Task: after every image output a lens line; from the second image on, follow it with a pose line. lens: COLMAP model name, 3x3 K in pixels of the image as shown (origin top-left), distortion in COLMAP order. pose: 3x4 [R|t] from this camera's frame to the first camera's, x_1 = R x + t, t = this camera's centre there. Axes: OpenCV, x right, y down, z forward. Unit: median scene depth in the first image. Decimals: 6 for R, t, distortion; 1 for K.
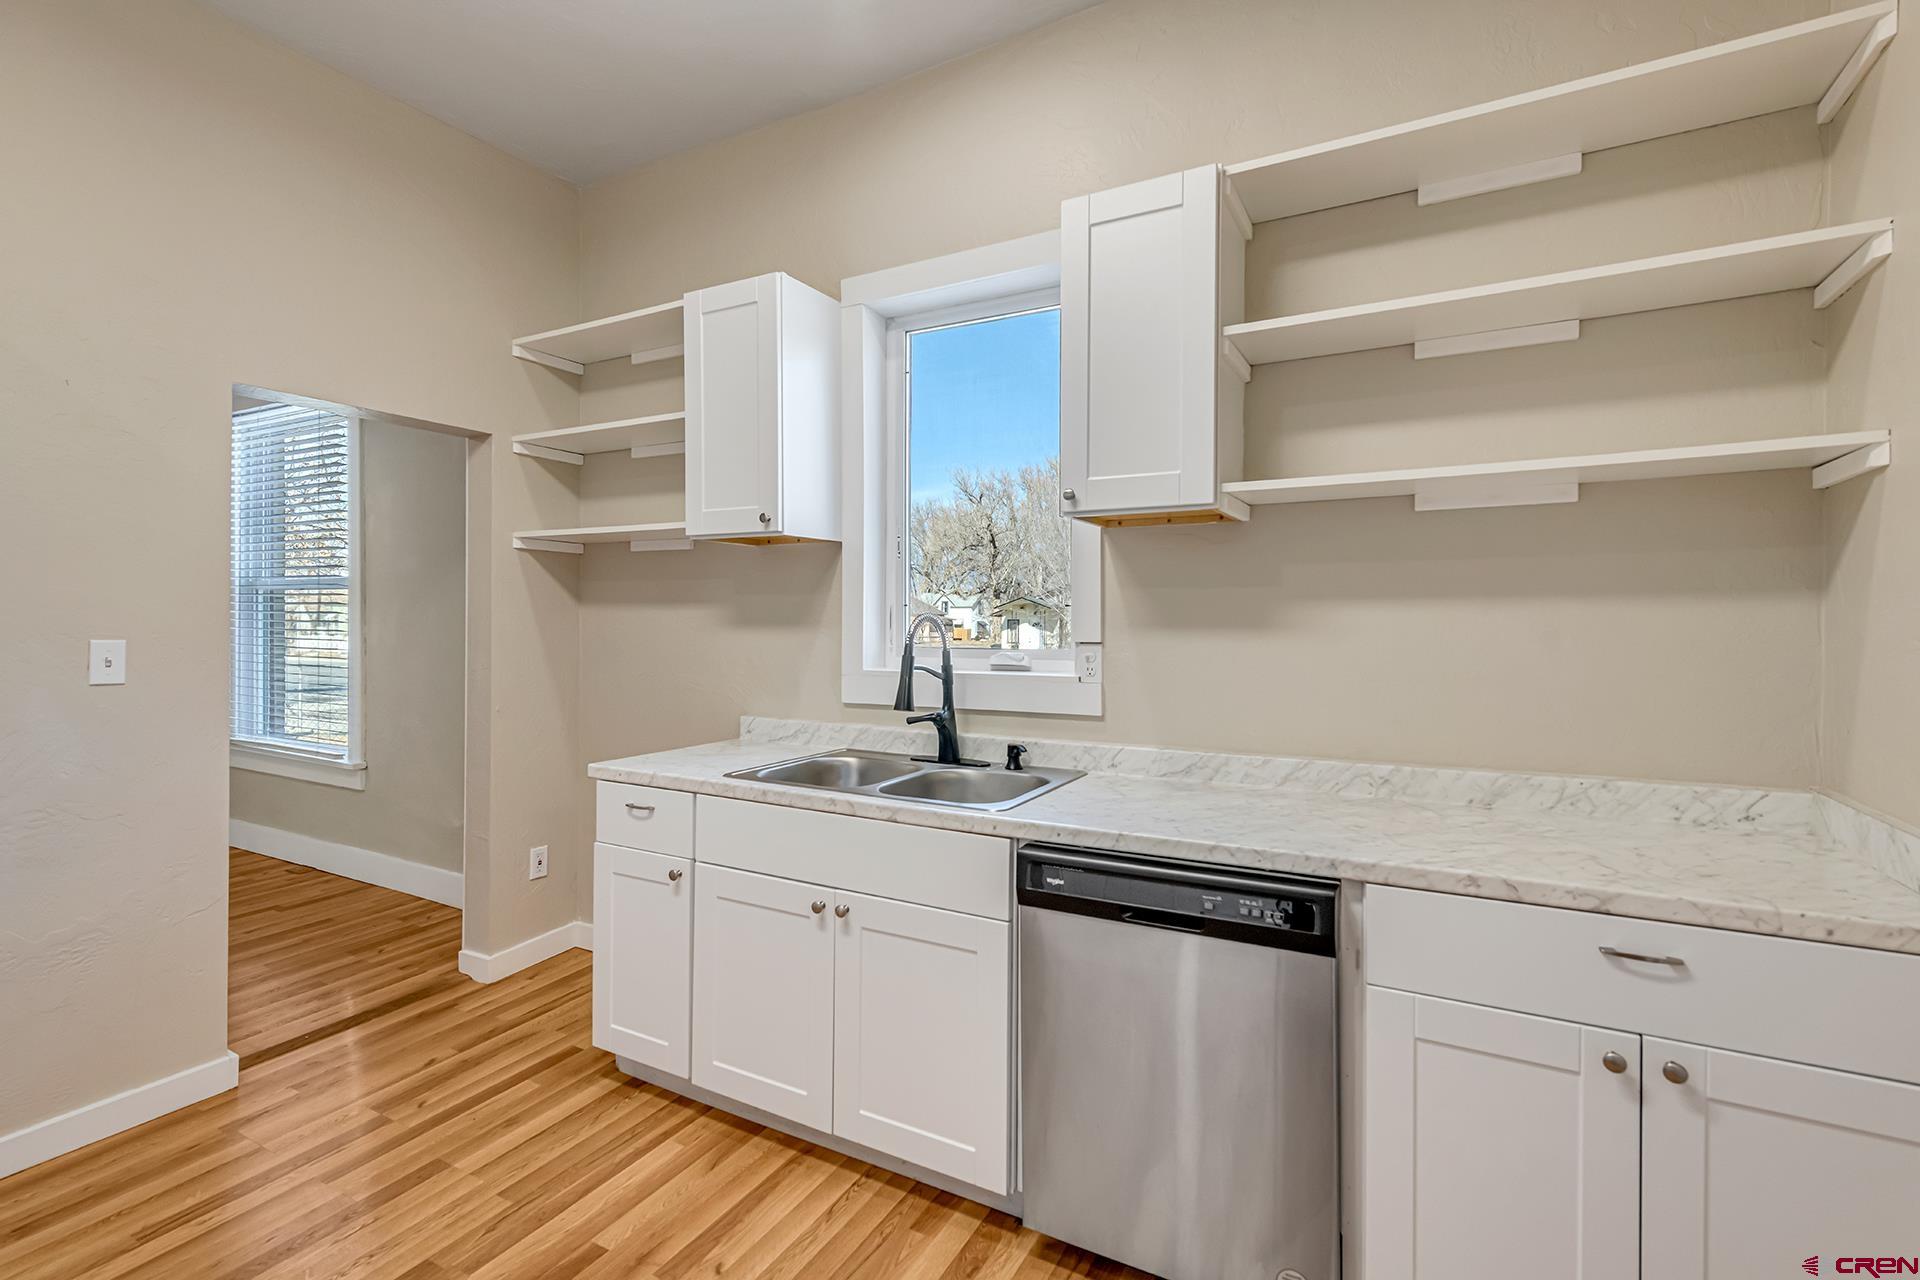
lens RADIAL K [[871.3, 0, 947.7], [0, 871.3, 631.6], [0, 0, 1]] dist [0.013517, -0.001802]
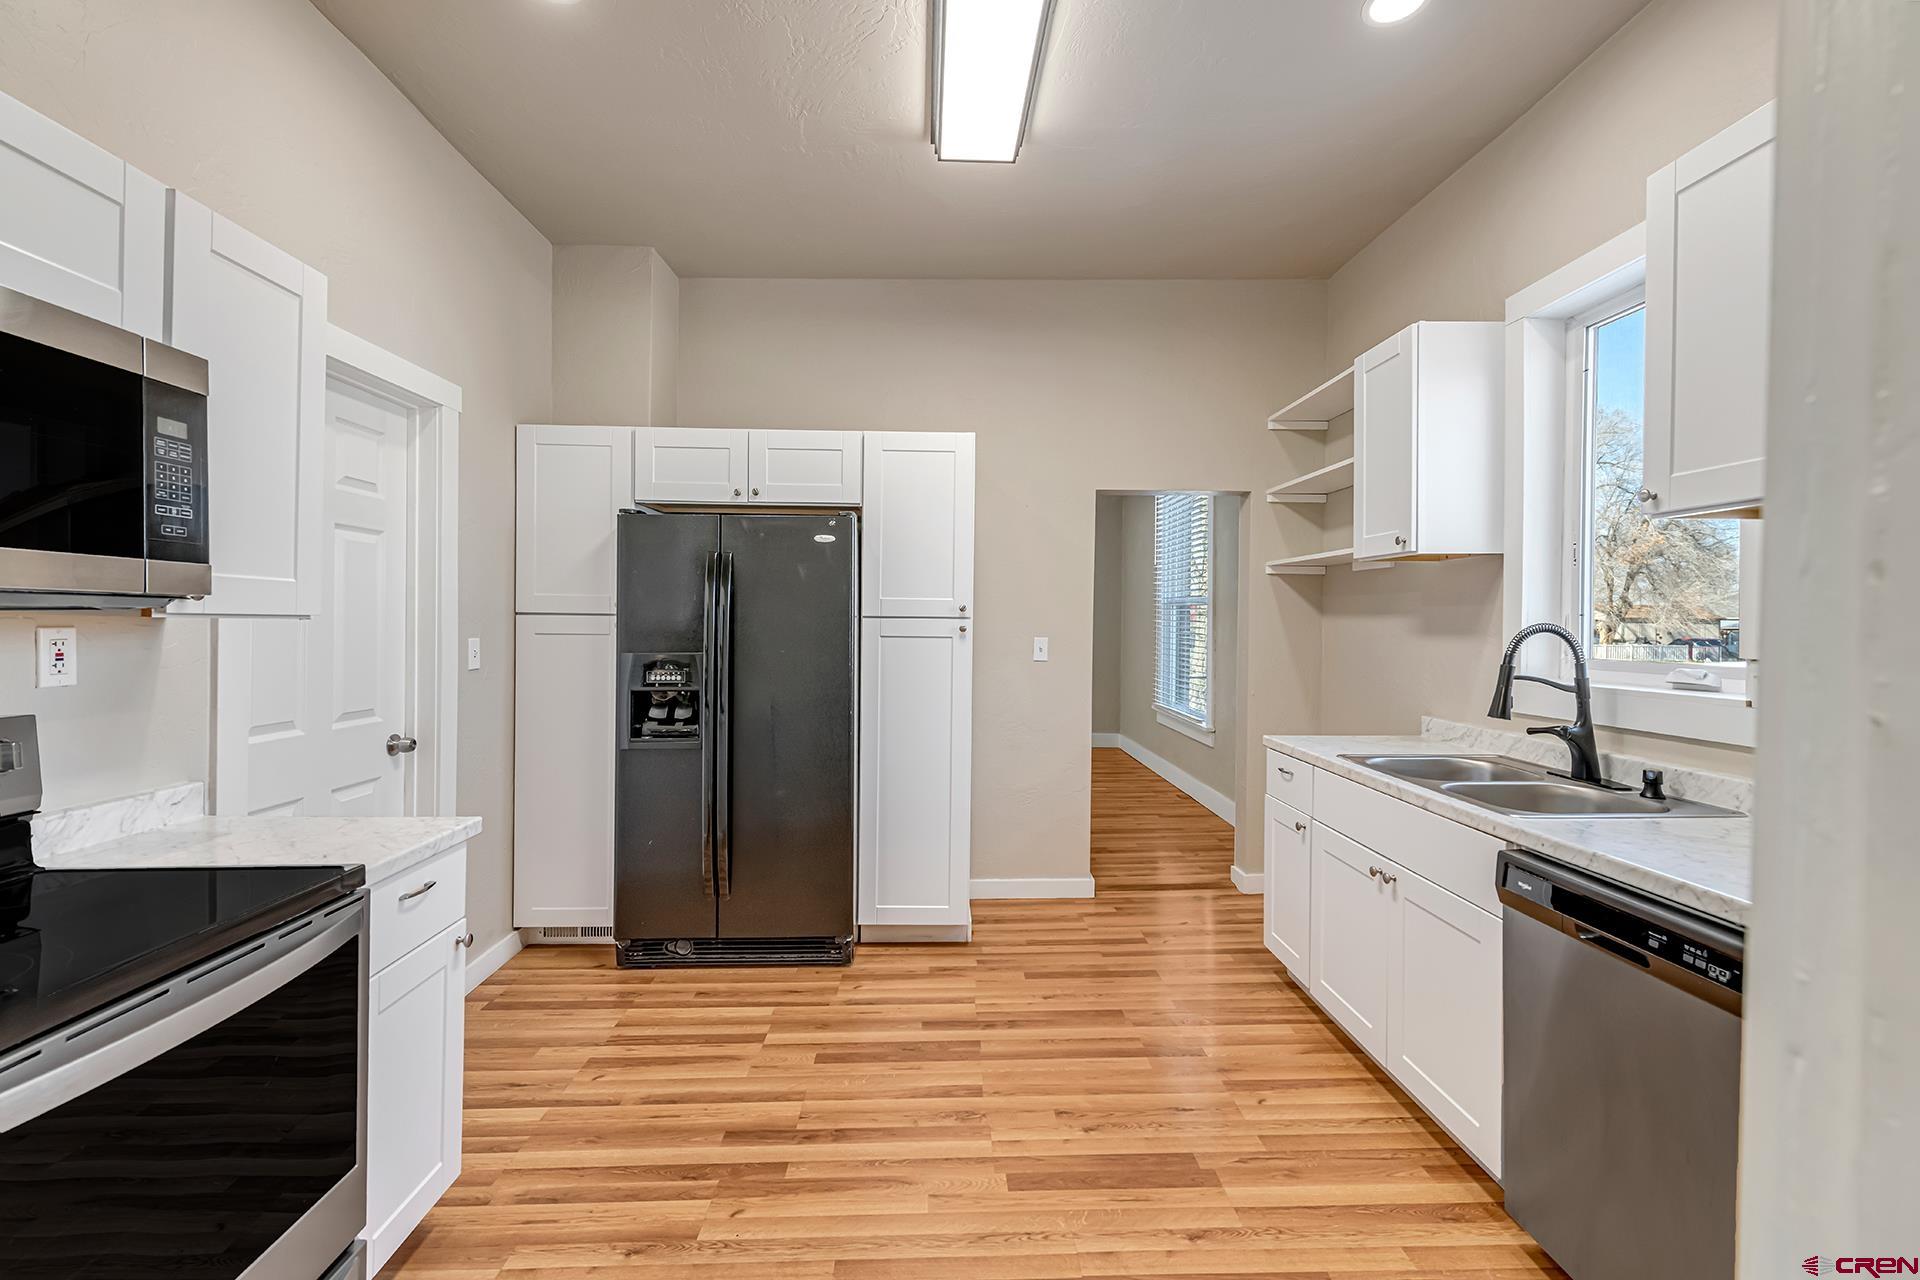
lens RADIAL K [[778.7, 0, 936.9], [0, 778.7, 637.5], [0, 0, 1]] dist [0.011724, -0.000616]
pose [[0.508178, 0.016517, -0.861093, 0.377271], [-0.014908, 0.999835, 0.010380, -0.004590], [0.861123, 0.007562, 0.508341, -0.049135]]
